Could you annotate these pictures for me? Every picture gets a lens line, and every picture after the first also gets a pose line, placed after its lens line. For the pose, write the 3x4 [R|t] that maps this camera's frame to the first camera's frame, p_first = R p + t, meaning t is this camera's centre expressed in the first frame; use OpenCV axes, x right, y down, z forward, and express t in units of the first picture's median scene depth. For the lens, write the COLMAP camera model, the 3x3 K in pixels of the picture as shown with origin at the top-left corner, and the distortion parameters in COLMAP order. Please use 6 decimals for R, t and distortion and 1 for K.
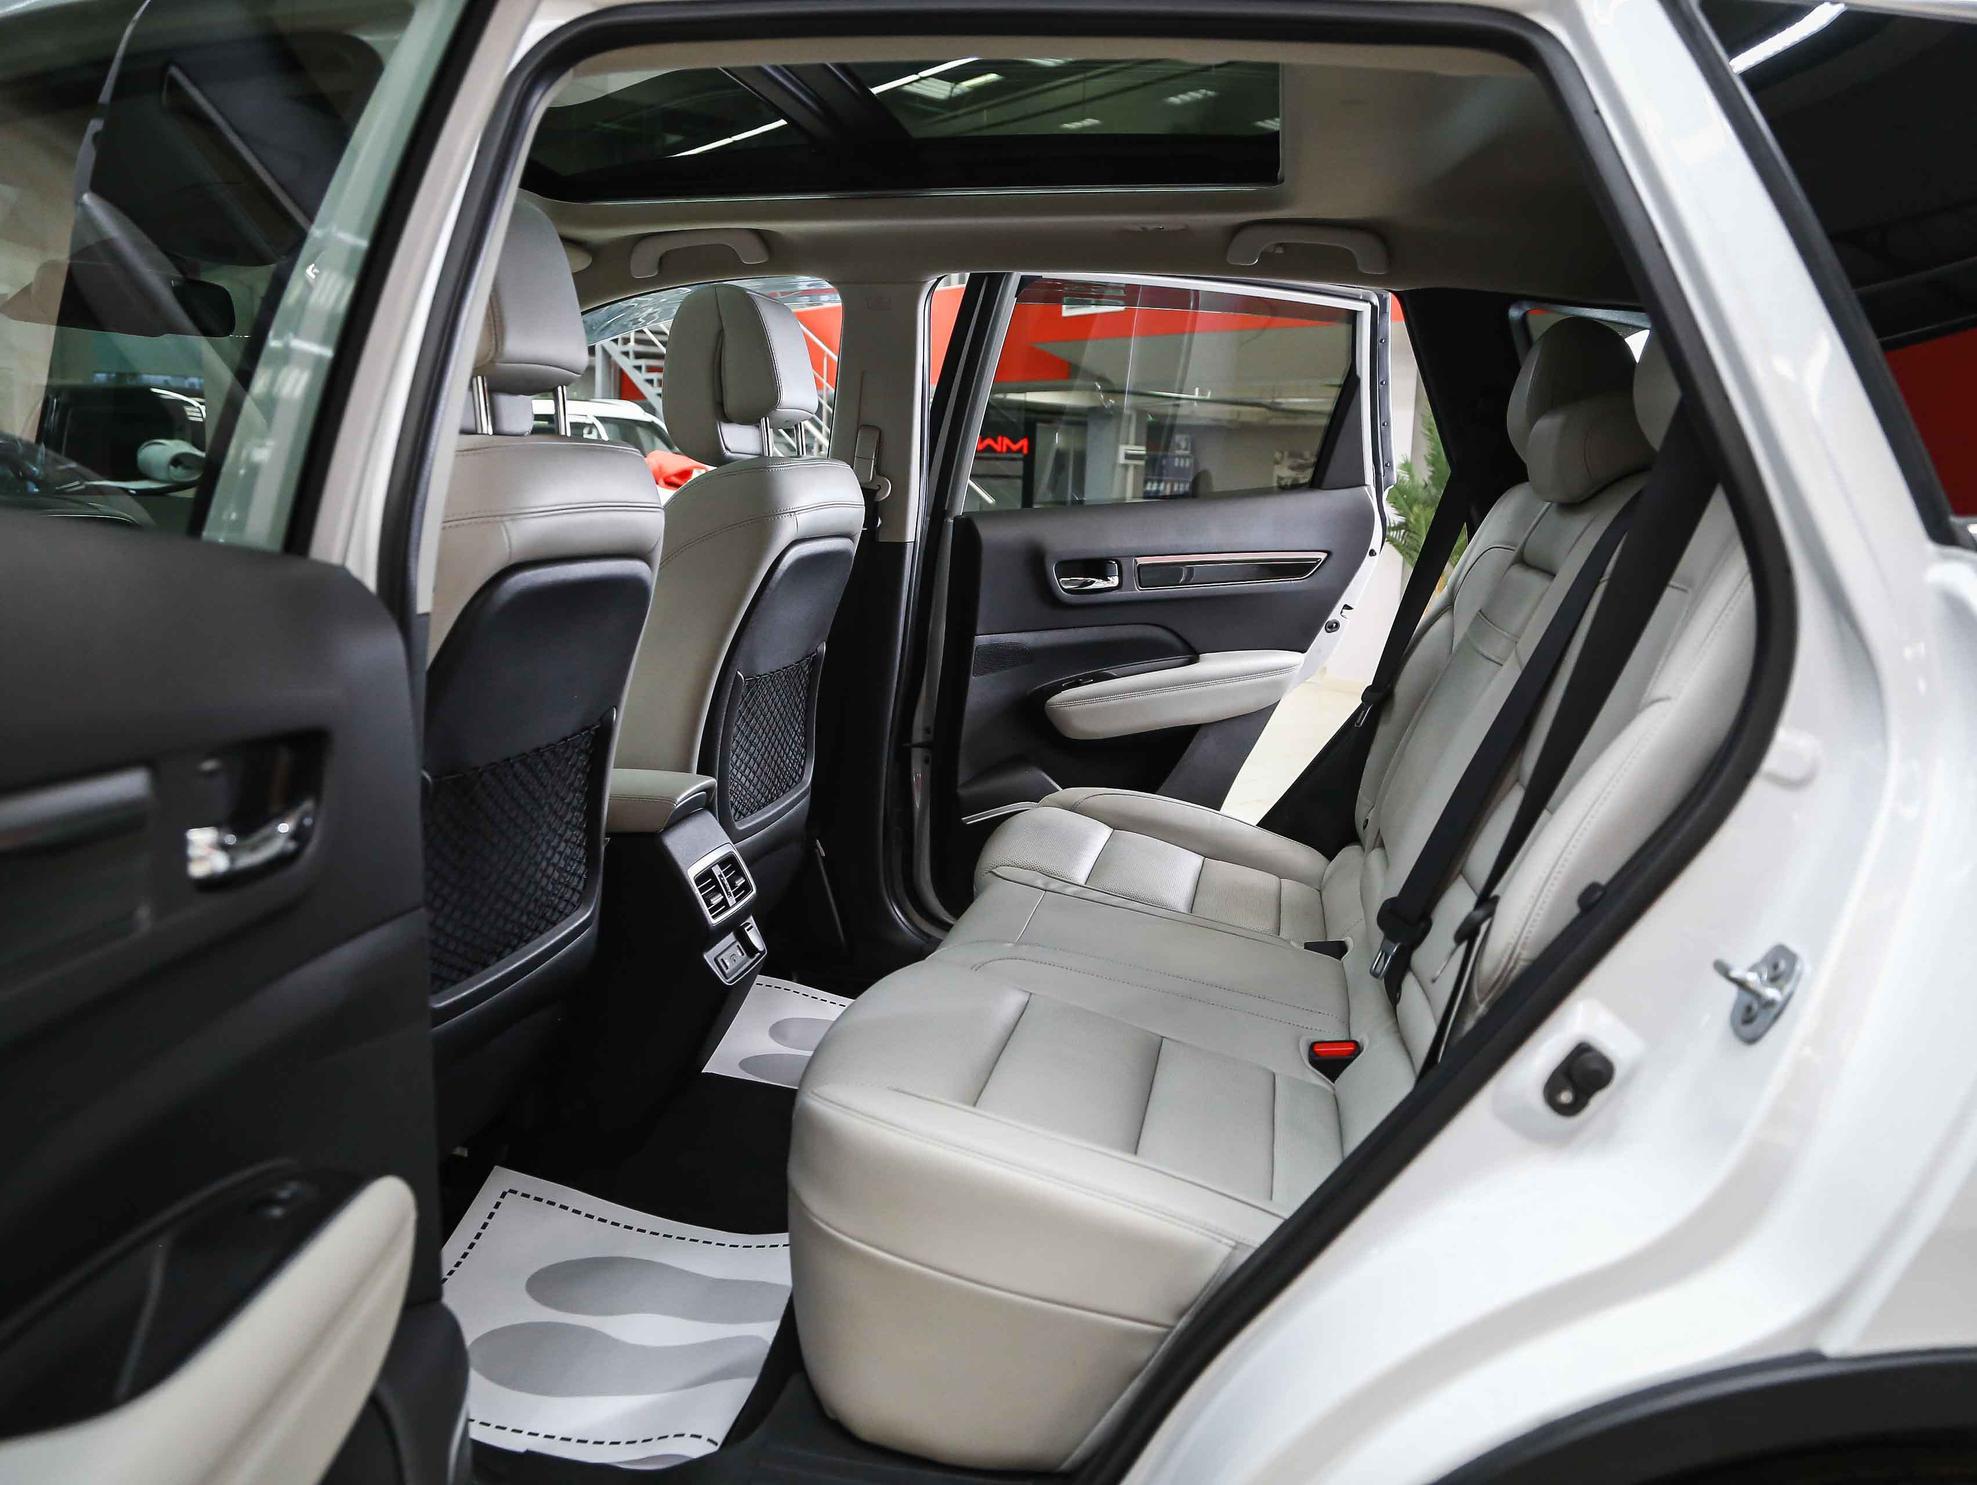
lens RADIAL K [[1541.3, 0, 988.7], [0, 1541.3, 733.0], [0, 0, 1]] dist [-0.101068, 0.009679]
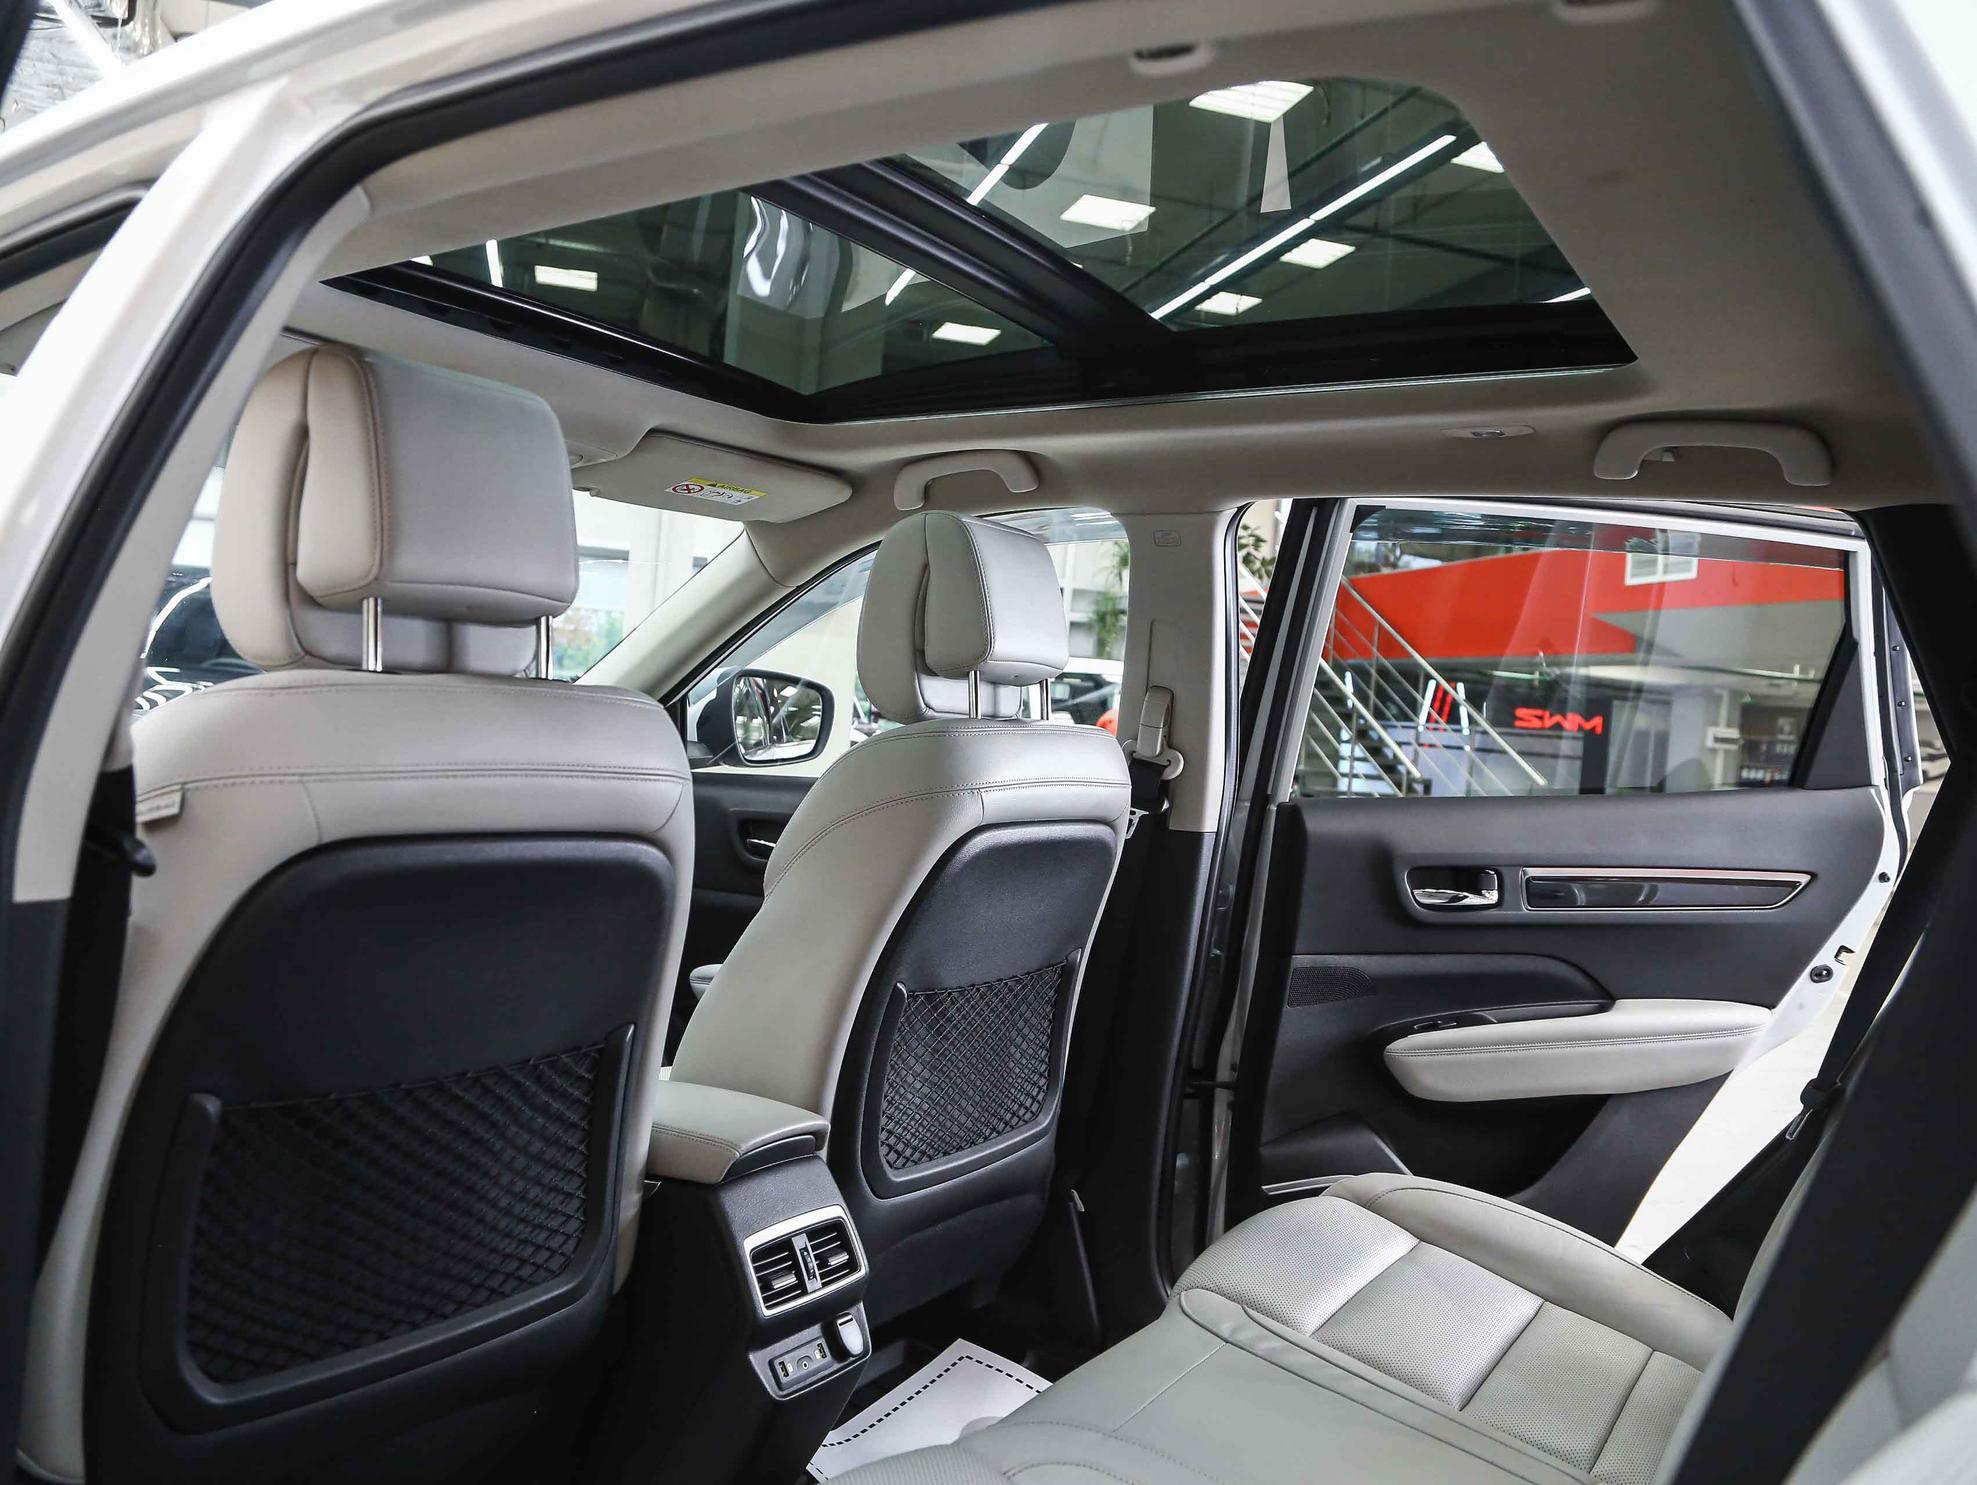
lens RADIAL K [[1541.3, 0, 980.5], [0, 1541.3, 743.7], [0, 0, 1]] dist [-0.101068, 0.009679]
pose [[0.925225, 0.038880, -0.377422, 0.135126], [-0.100378, 0.984376, -0.144666, -0.040232], [0.365901, 0.171734, 0.914672, 0.209937]]
